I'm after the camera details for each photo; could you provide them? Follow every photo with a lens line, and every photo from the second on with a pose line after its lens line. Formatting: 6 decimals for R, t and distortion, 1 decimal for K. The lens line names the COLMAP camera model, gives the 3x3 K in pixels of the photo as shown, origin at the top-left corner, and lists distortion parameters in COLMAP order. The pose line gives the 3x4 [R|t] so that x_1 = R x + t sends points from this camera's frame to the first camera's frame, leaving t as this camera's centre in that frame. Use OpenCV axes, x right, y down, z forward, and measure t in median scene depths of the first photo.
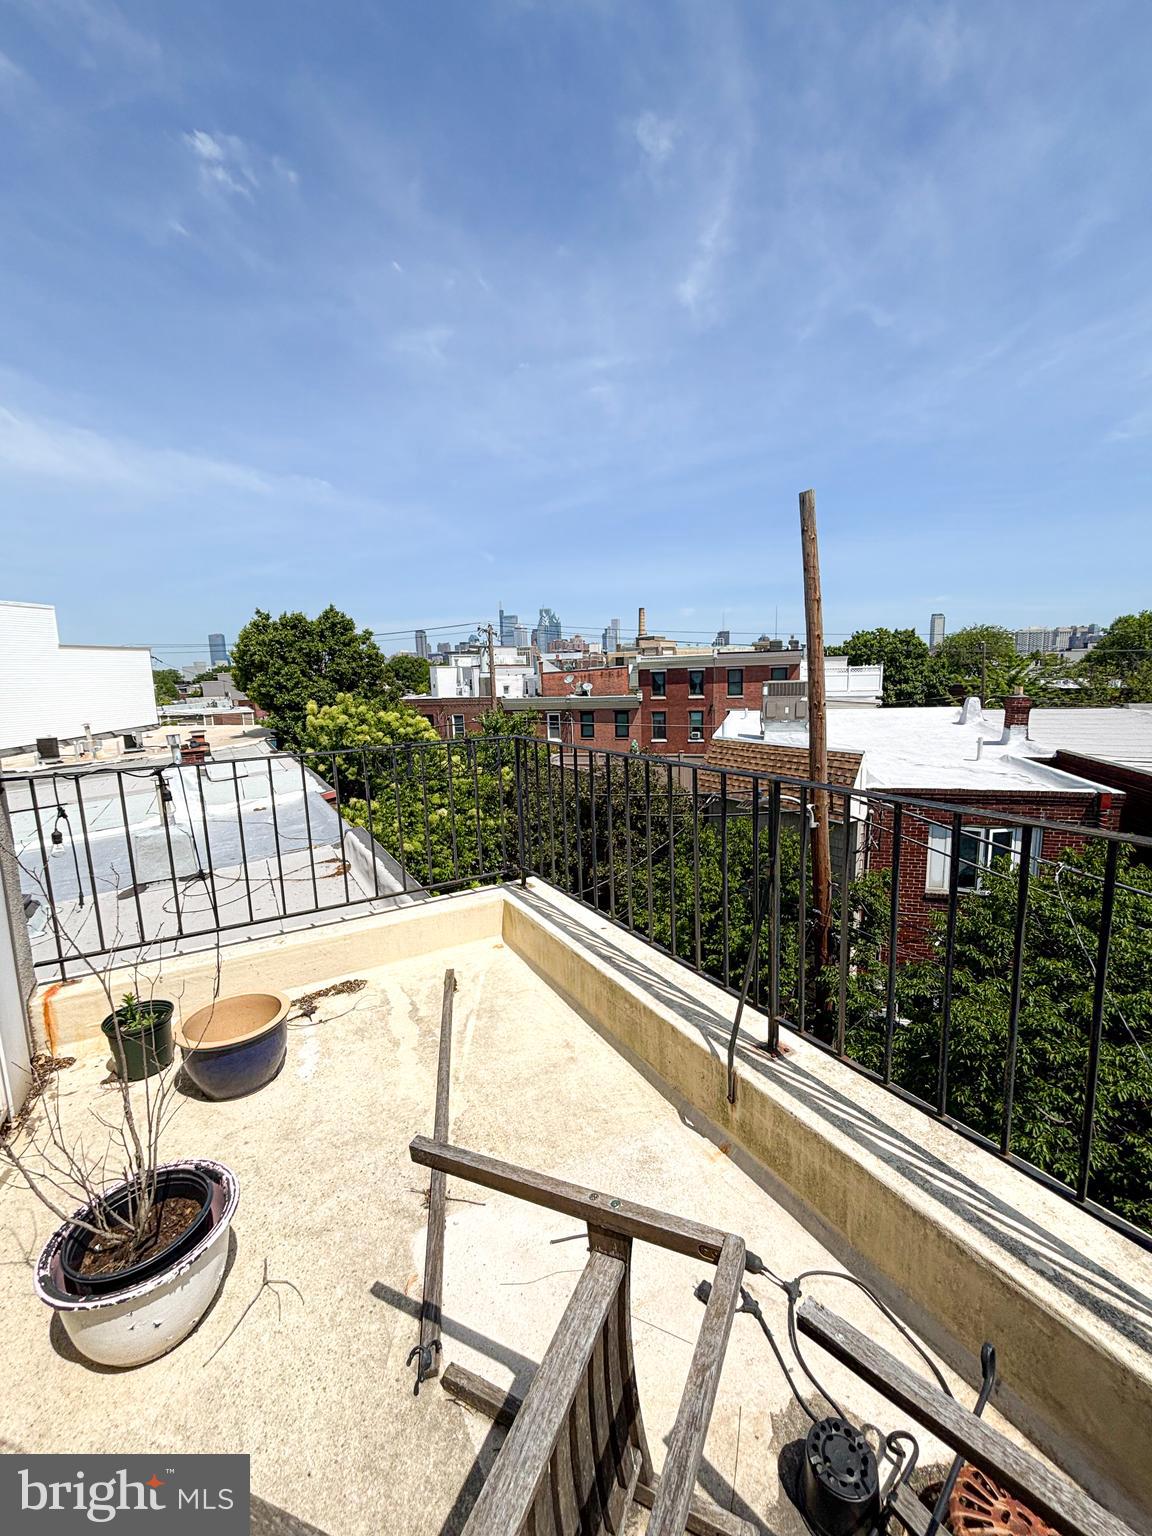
lens RADIAL K [[618.4, 0, 578.7], [0, 618.4, 767.7], [0, 0, 1]] dist [0.003229, -0.000046]
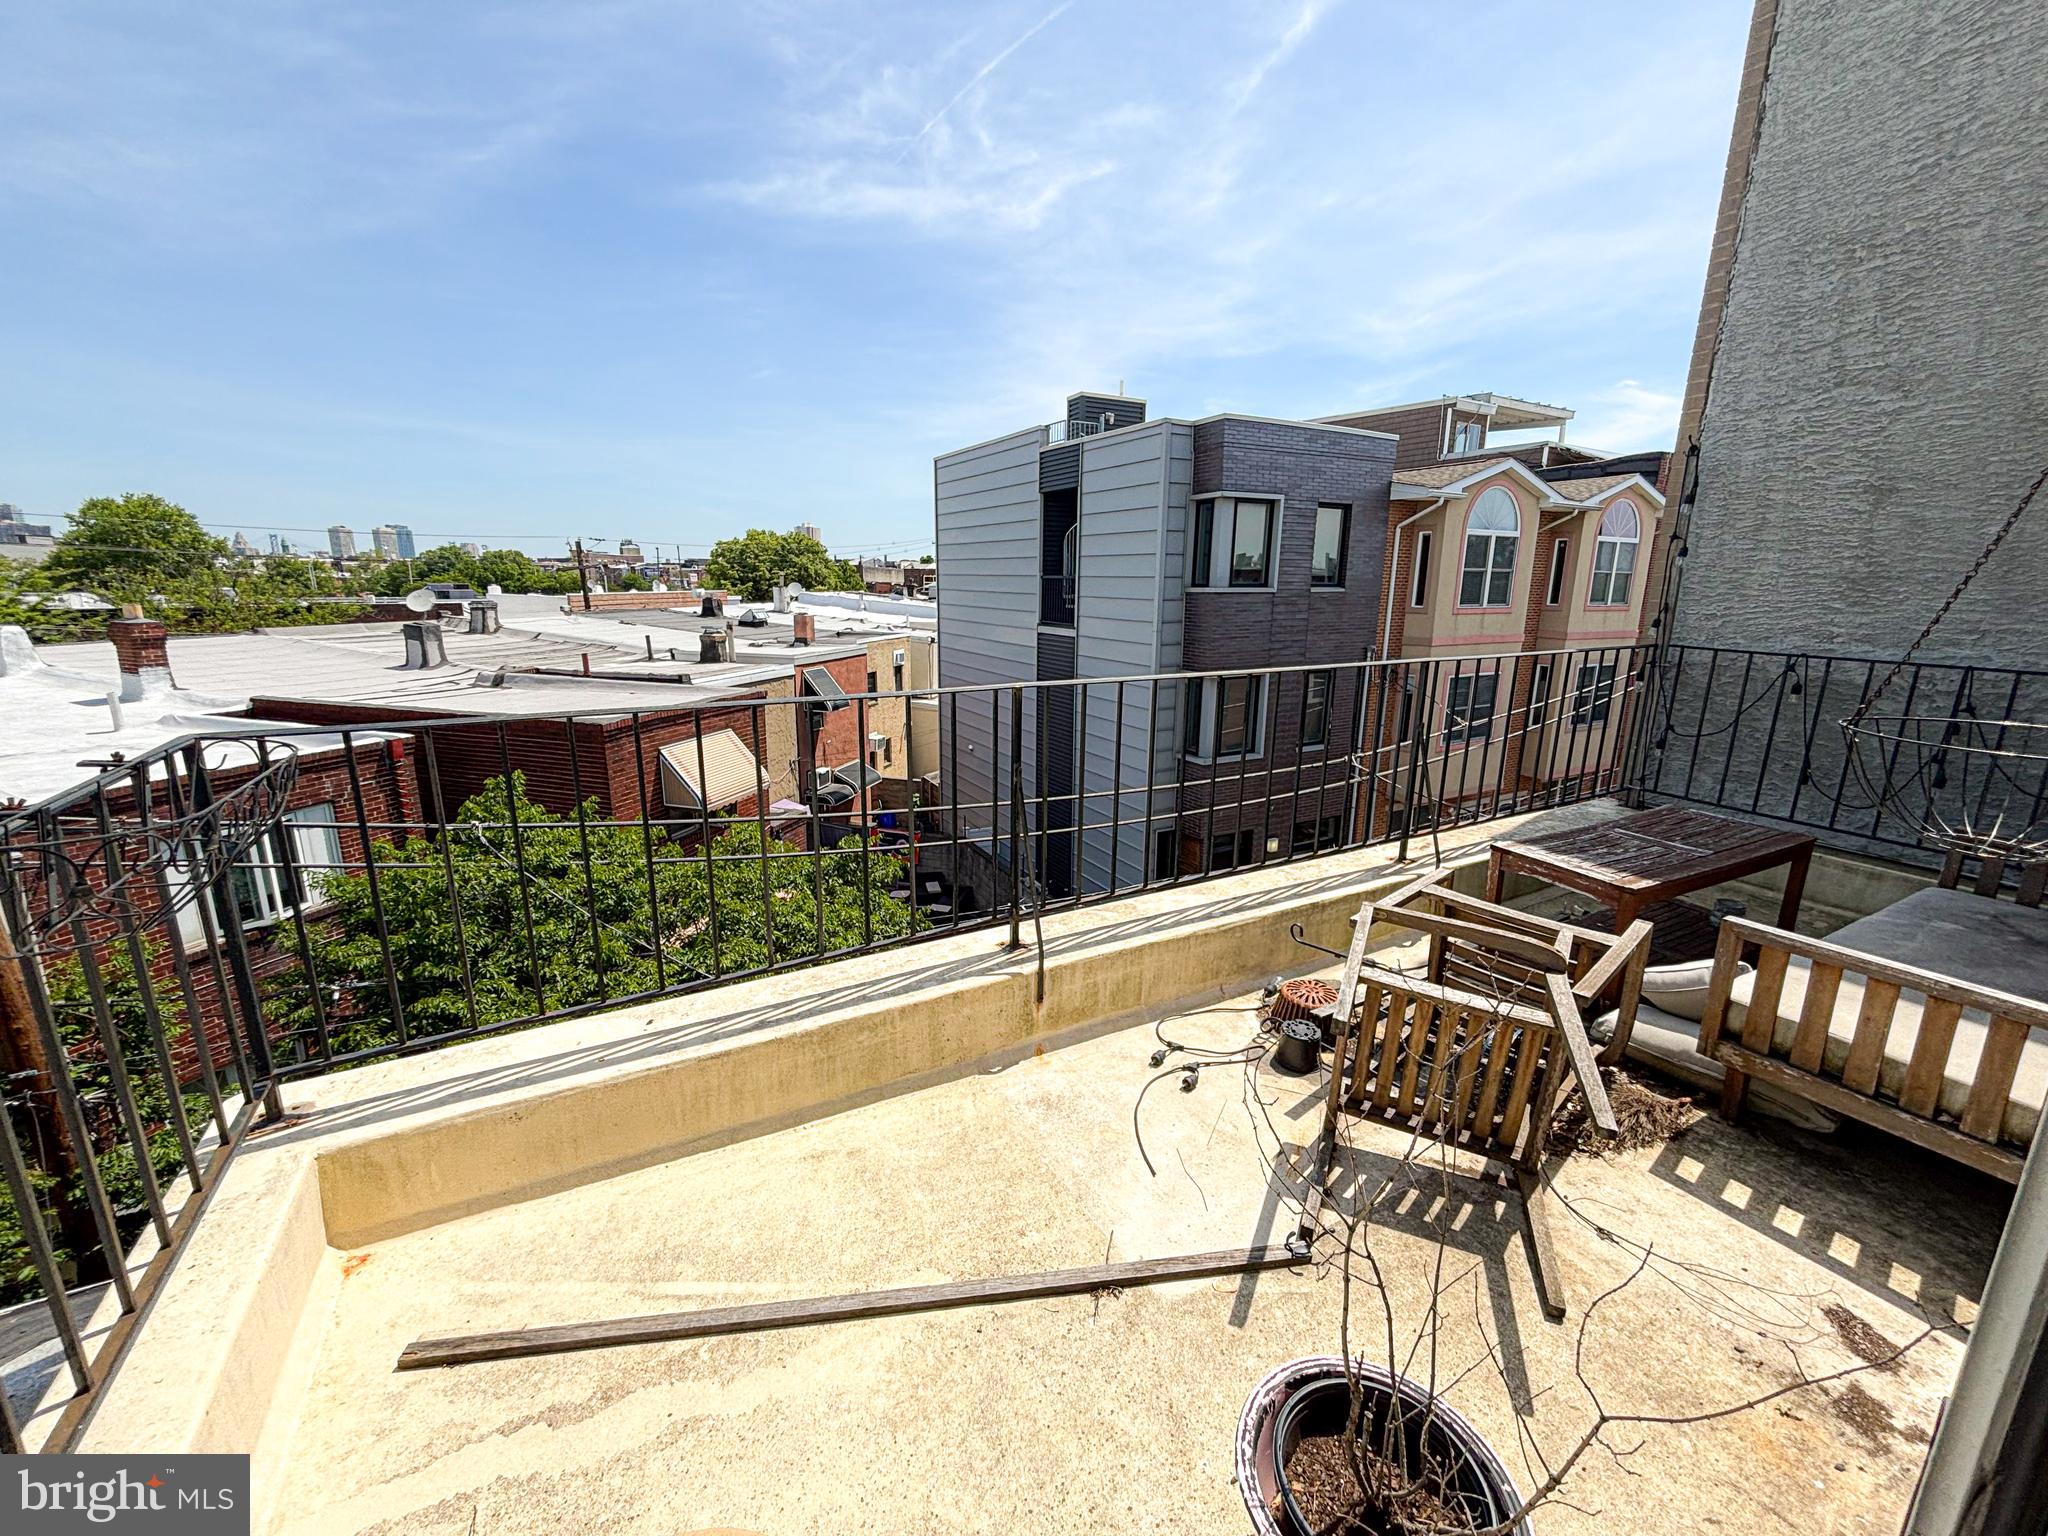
lens RADIAL K [[824.6, 0, 1020.2], [0, 824.6, 765.5], [0, 0, 1]] dist [0.003229, -0.000046]
pose [[0.023791, -0.198433, 0.979826, -0.719957], [0.138203, 0.971345, 0.193360, -0.080022], [-0.990118, 0.130815, 0.050533, 0.641873]]
